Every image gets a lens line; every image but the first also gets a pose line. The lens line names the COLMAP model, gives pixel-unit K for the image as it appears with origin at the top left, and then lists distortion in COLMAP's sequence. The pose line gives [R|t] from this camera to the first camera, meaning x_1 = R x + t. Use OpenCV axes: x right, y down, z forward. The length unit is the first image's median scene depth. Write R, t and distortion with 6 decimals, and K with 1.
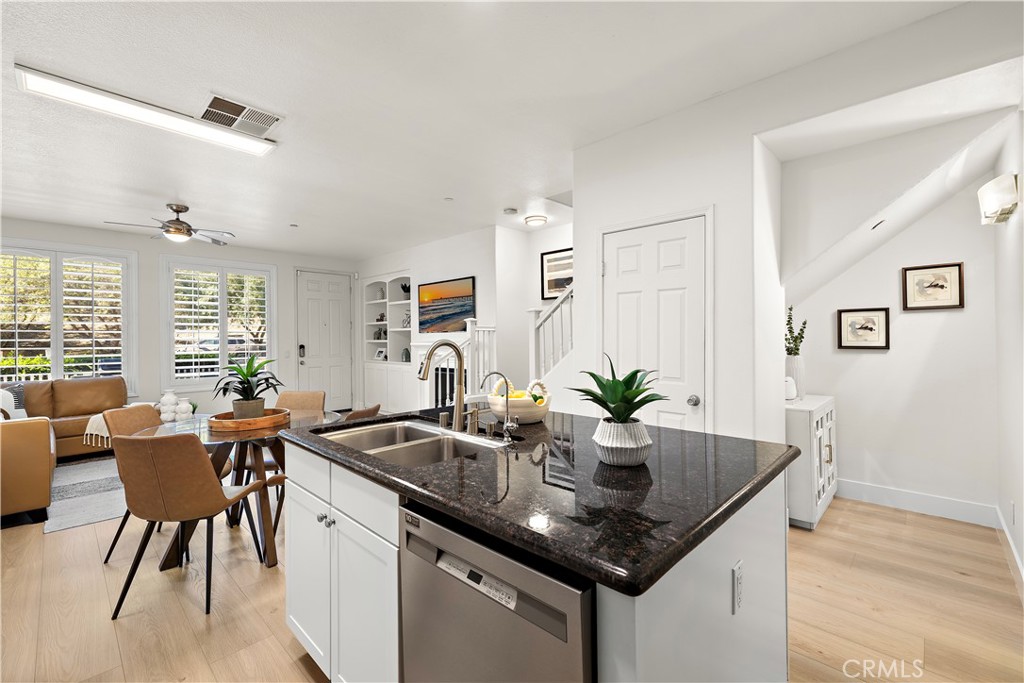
lens RADIAL K [[430.6, 0, 512.5], [0, 430.6, 334.7], [0, 0, 1]] dist [-0.000810, 0.000042]
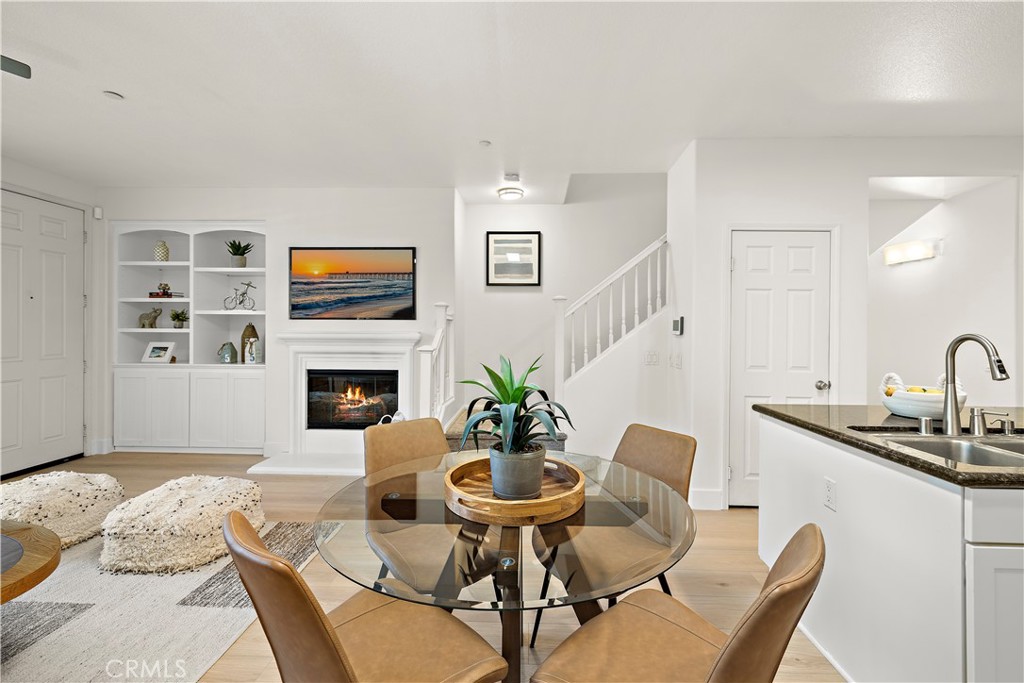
lens RADIAL K [[436.5, 0, 516.7], [0, 436.5, 327.7], [0, 0, 1]] dist [-0.000696, -0.000192]
pose [[0.745925, 0.015493, 0.665850, -0.418798], [-0.017608, 0.999839, -0.003538, 0.005321], [-0.665797, -0.009085, 0.746078, 0.273933]]
